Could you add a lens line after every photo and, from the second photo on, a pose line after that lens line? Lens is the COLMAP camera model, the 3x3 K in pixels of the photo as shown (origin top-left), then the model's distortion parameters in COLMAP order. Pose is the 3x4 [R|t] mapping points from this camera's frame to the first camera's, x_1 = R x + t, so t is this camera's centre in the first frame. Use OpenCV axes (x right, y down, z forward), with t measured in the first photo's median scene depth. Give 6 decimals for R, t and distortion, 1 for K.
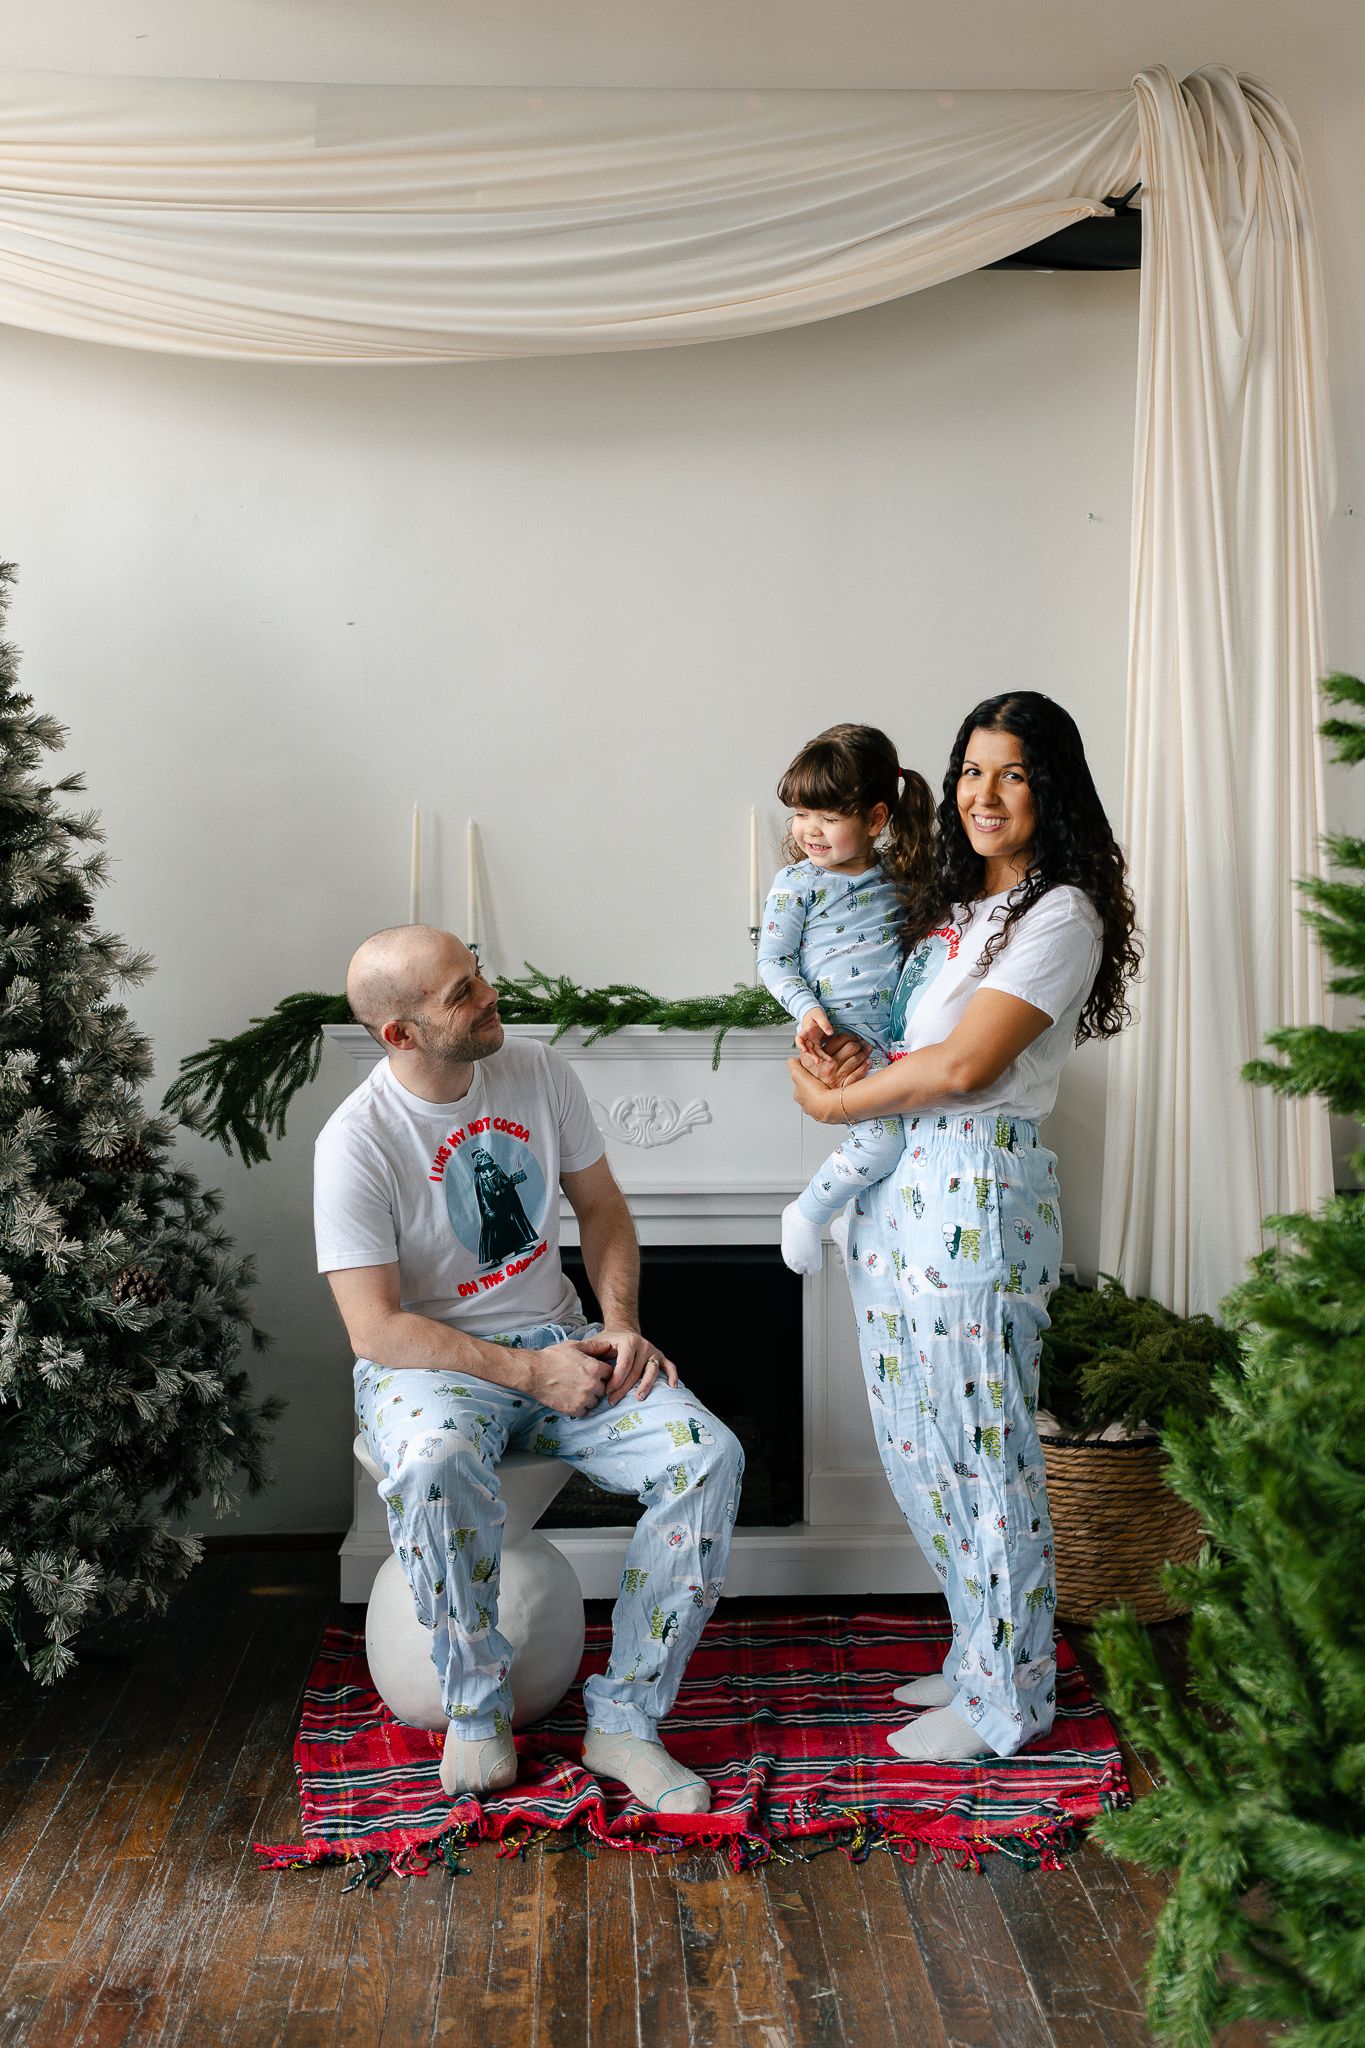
lens RADIAL K [[1778.4, 0, 751.2], [0, 1778.4, 940.3], [0, 0, 1]] dist [-0.002374, 0.008745]
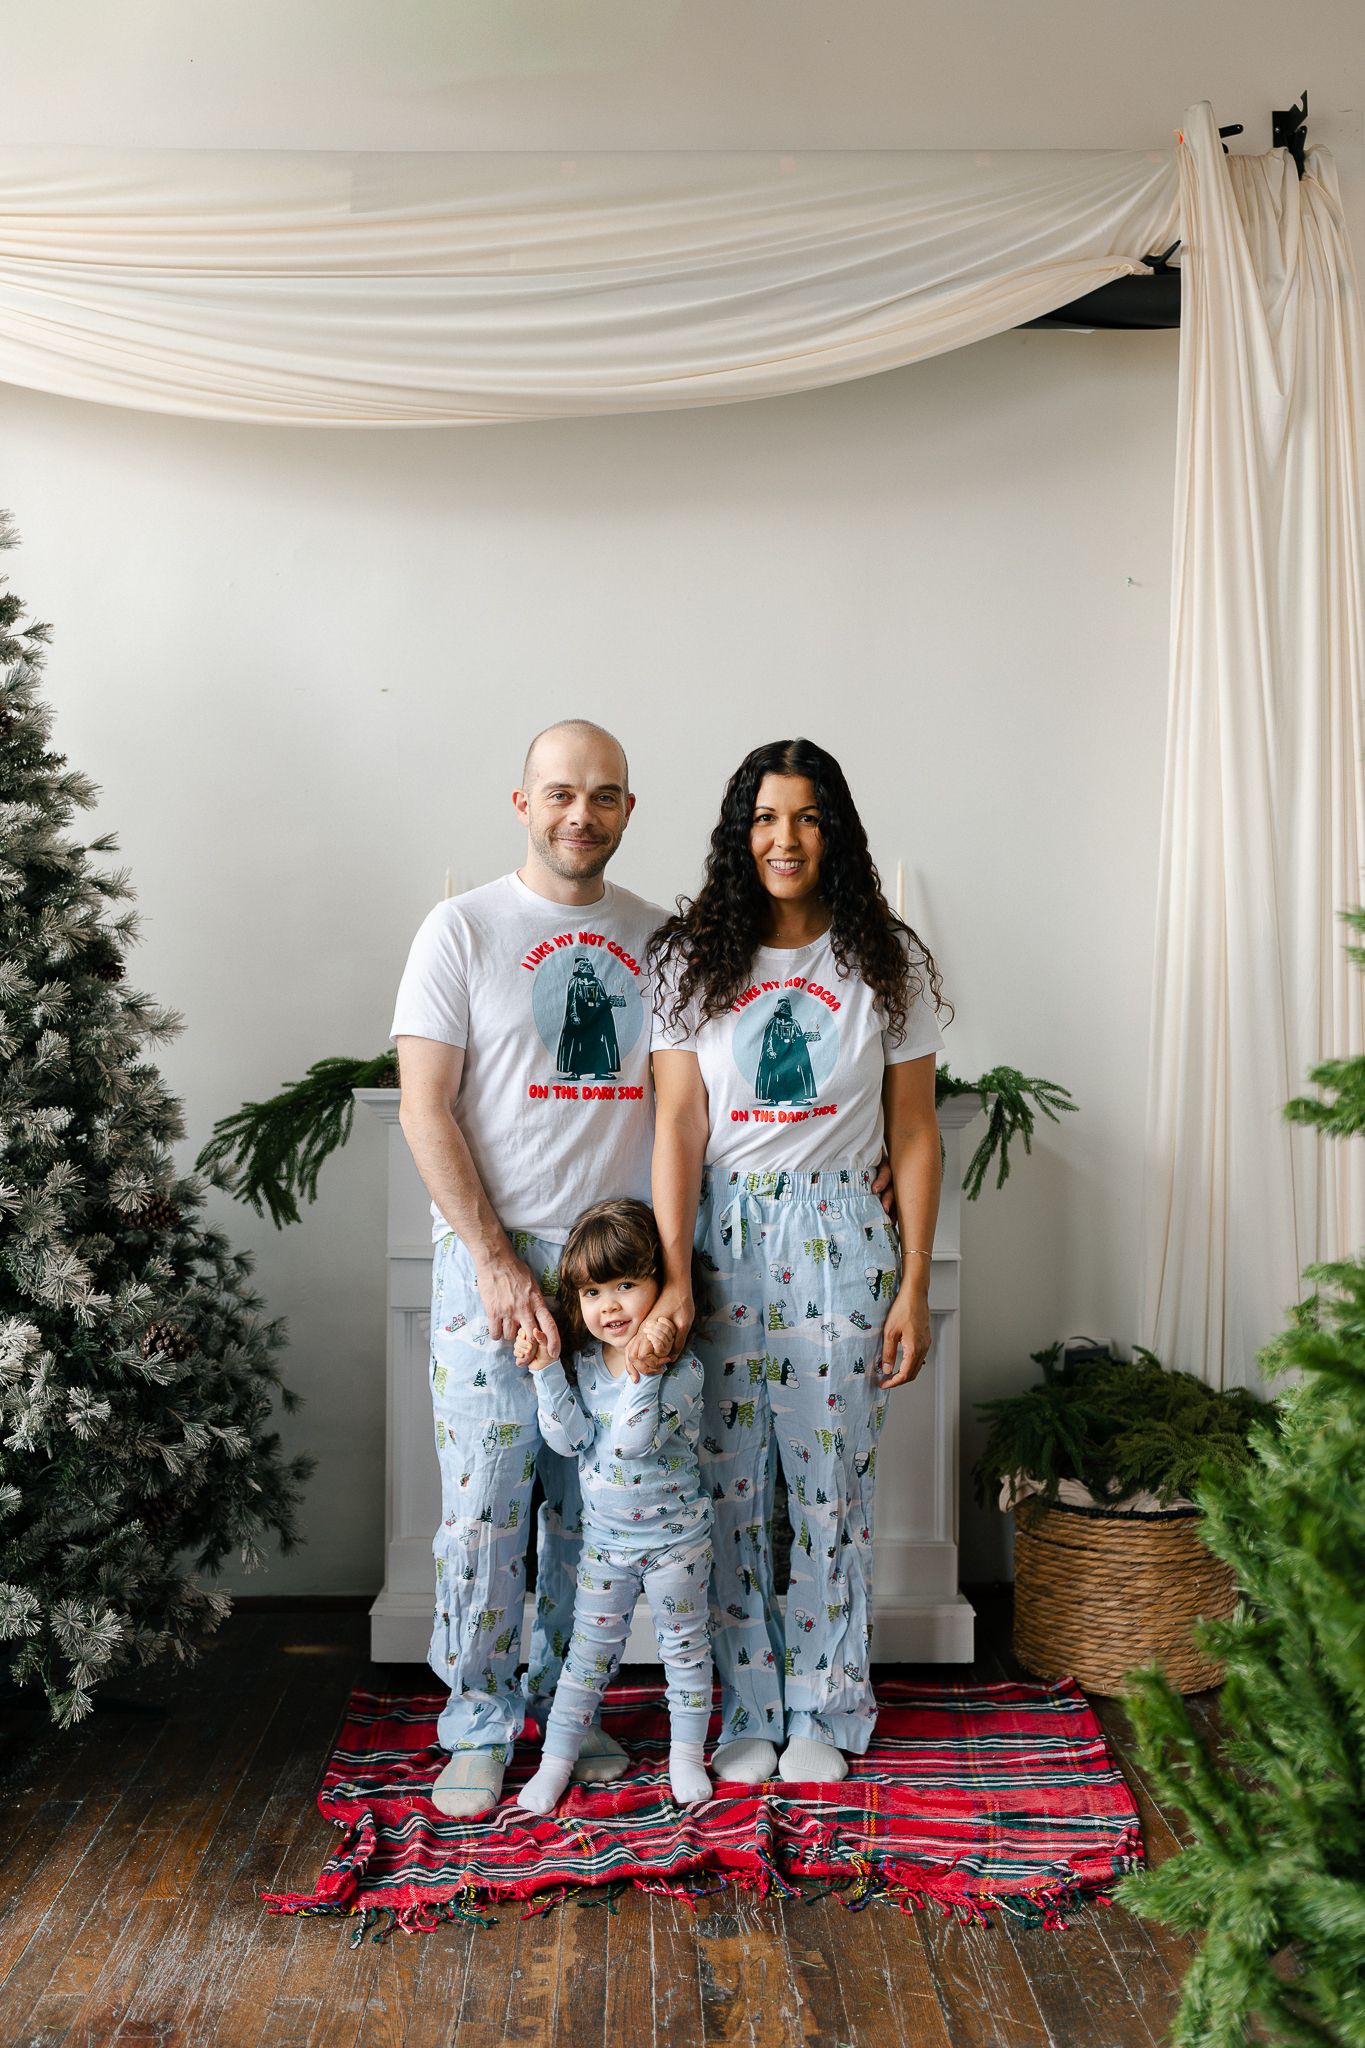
lens RADIAL K [[1740.7, 0, 735.3], [0, 1740.7, 1067.7], [0, 0, 1]] dist [-0.042613, 0.011387]
pose [[0.999372, 0.004533, -0.035143, 0.009463], [-0.004085, 0.999910, 0.012802, 0.027506], [0.035198, -0.012650, 0.999300, 0.039975]]
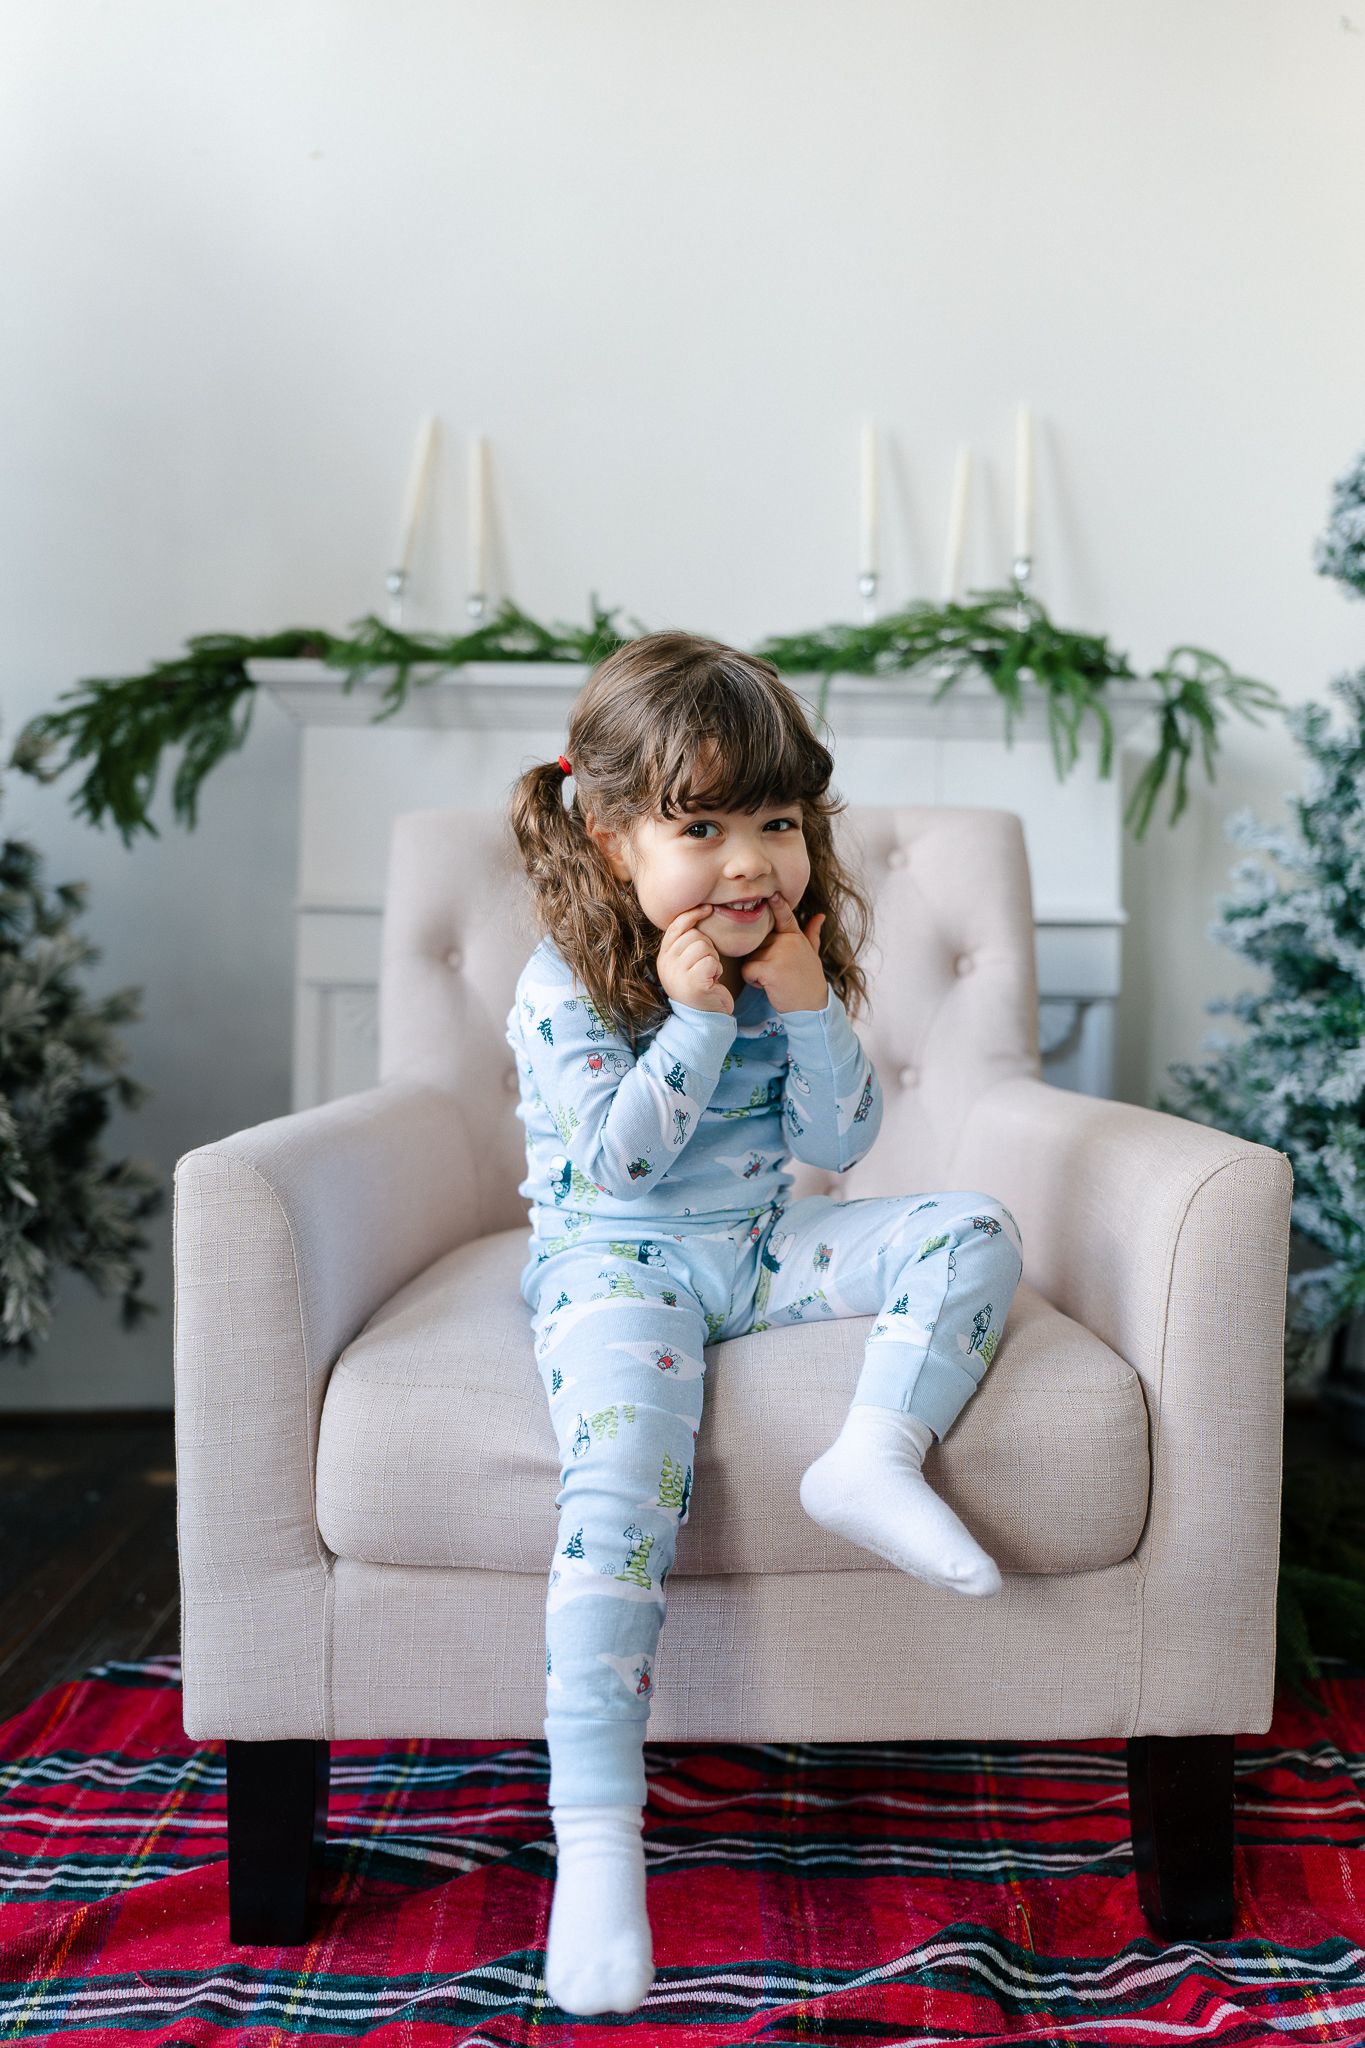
lens RADIAL K [[1512.0, 0, 736.5], [0, 1512.0, 1018.9], [0, 0, 1]] dist [-0.001875, -0.001980]
pose [[0.999005, 0.013146, -0.042615, -0.030791], [-0.012176, 0.999663, 0.022938, 0.210013], [0.042902, -0.022396, 0.998828, 0.518755]]
